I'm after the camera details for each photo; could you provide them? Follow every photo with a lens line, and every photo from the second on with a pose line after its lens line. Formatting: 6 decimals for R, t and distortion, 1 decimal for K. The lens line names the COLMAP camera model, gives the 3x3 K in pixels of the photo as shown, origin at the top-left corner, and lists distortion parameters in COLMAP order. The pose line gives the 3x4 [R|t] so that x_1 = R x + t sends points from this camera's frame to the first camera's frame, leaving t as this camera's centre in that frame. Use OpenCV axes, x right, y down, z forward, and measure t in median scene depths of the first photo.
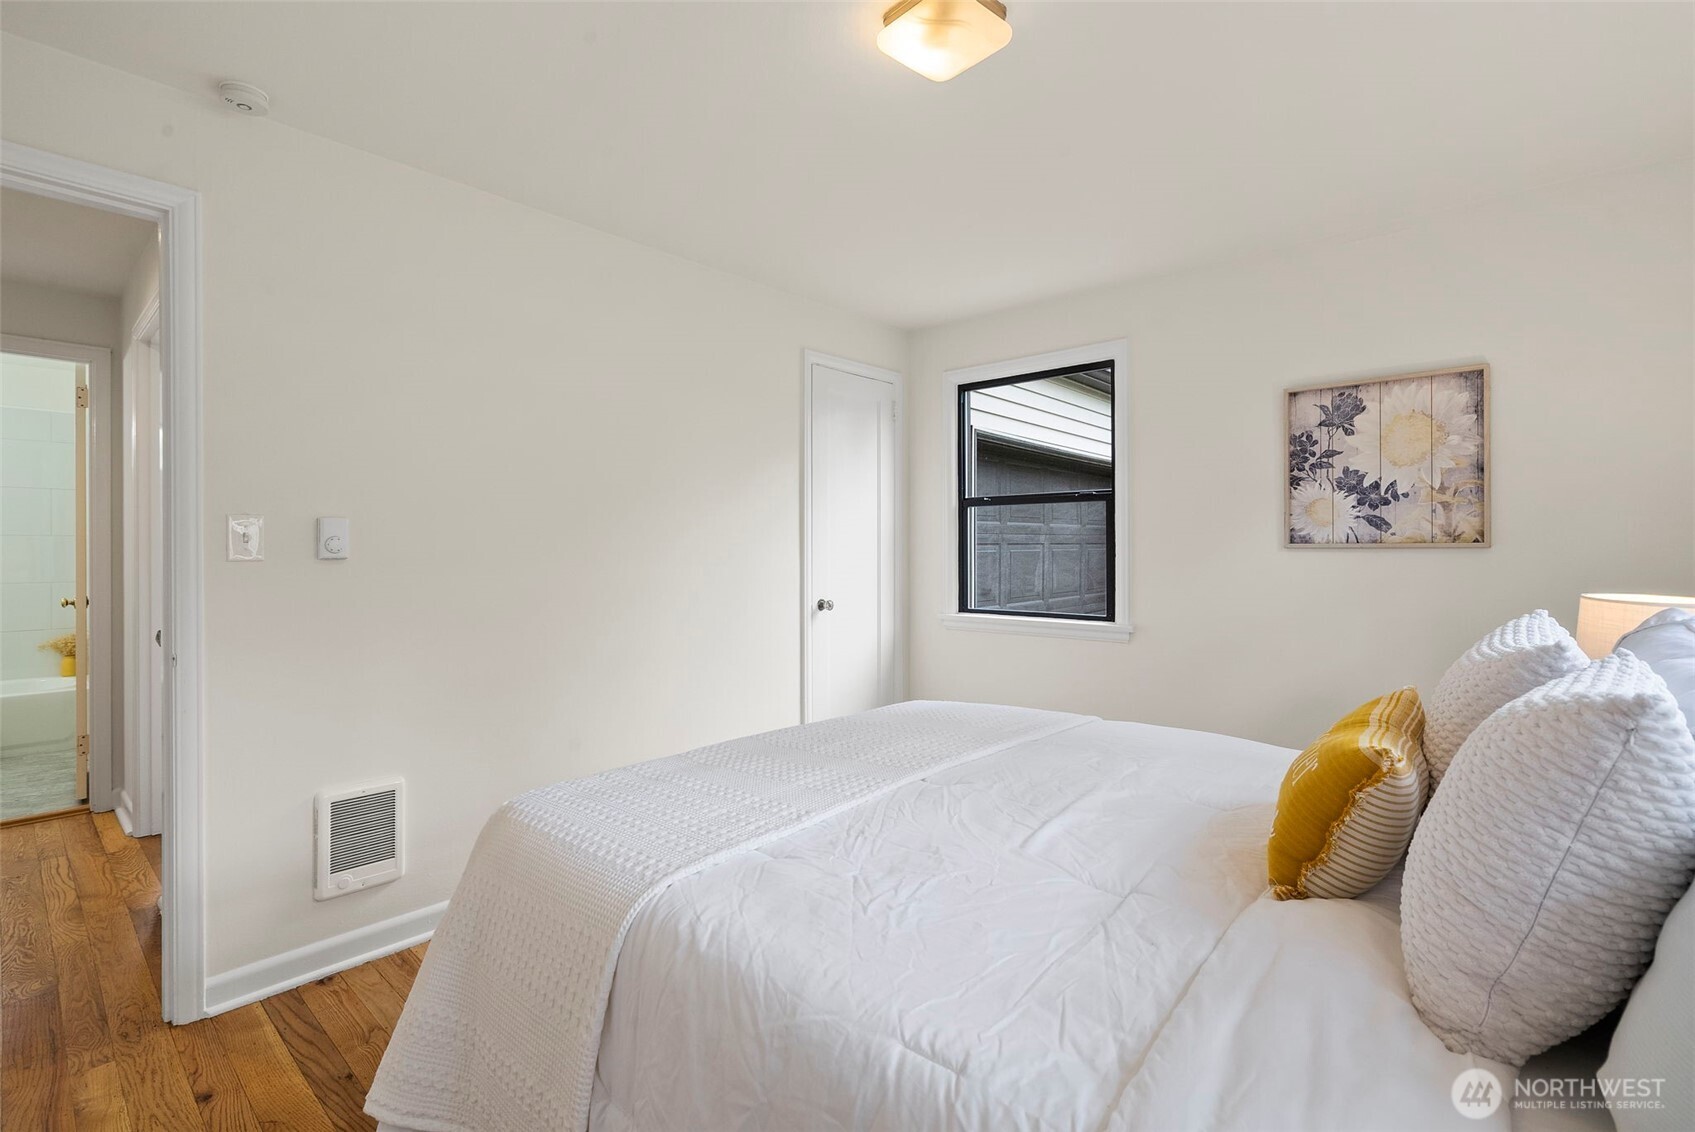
lens RADIAL K [[781.6, 0, 844.2], [0, 781.6, 550.9], [0, 0, 1]] dist [-0.000880, 0.001143]
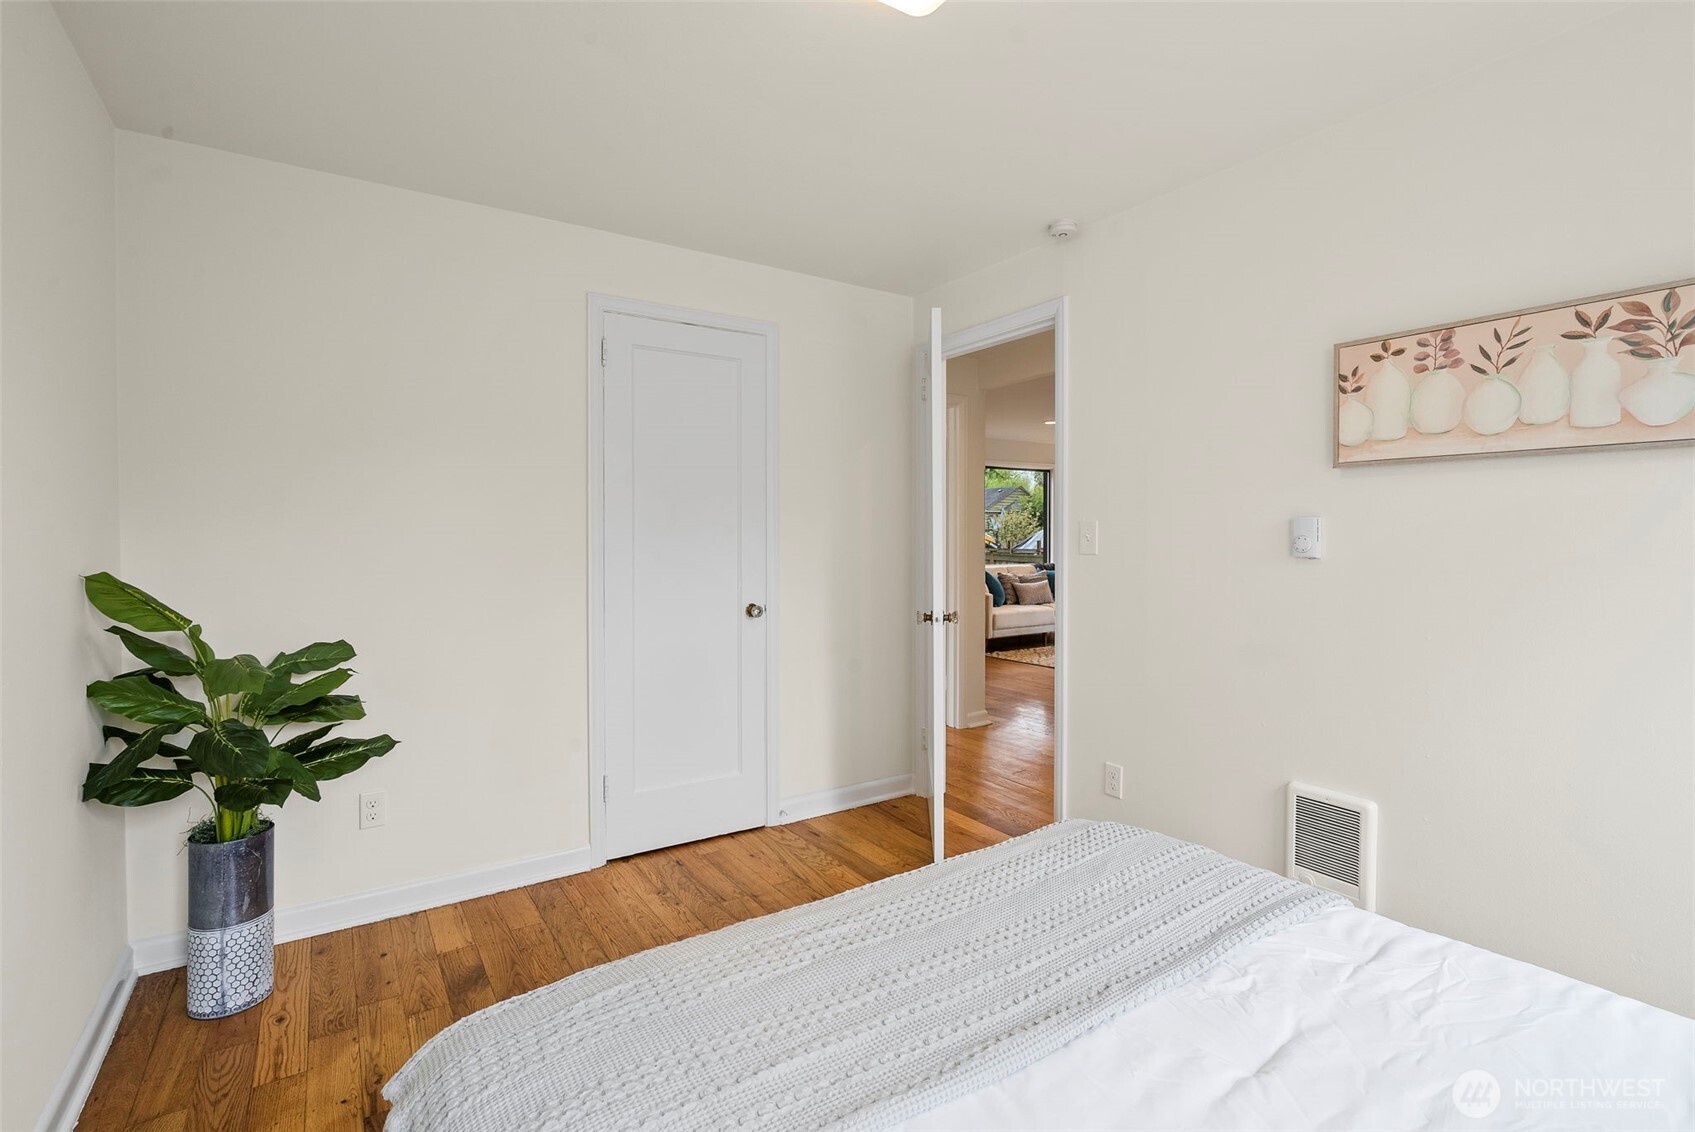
lens RADIAL K [[781.6, 0, 844.2], [0, 781.6, 550.9], [0, 0, 1]] dist [-0.000880, 0.001143]
pose [[-0.260134, 0.019017, -0.965385, 0.476839], [-0.003563, 0.999780, 0.020654, -0.015632], [0.965566, 0.008813, -0.260009, 0.696653]]
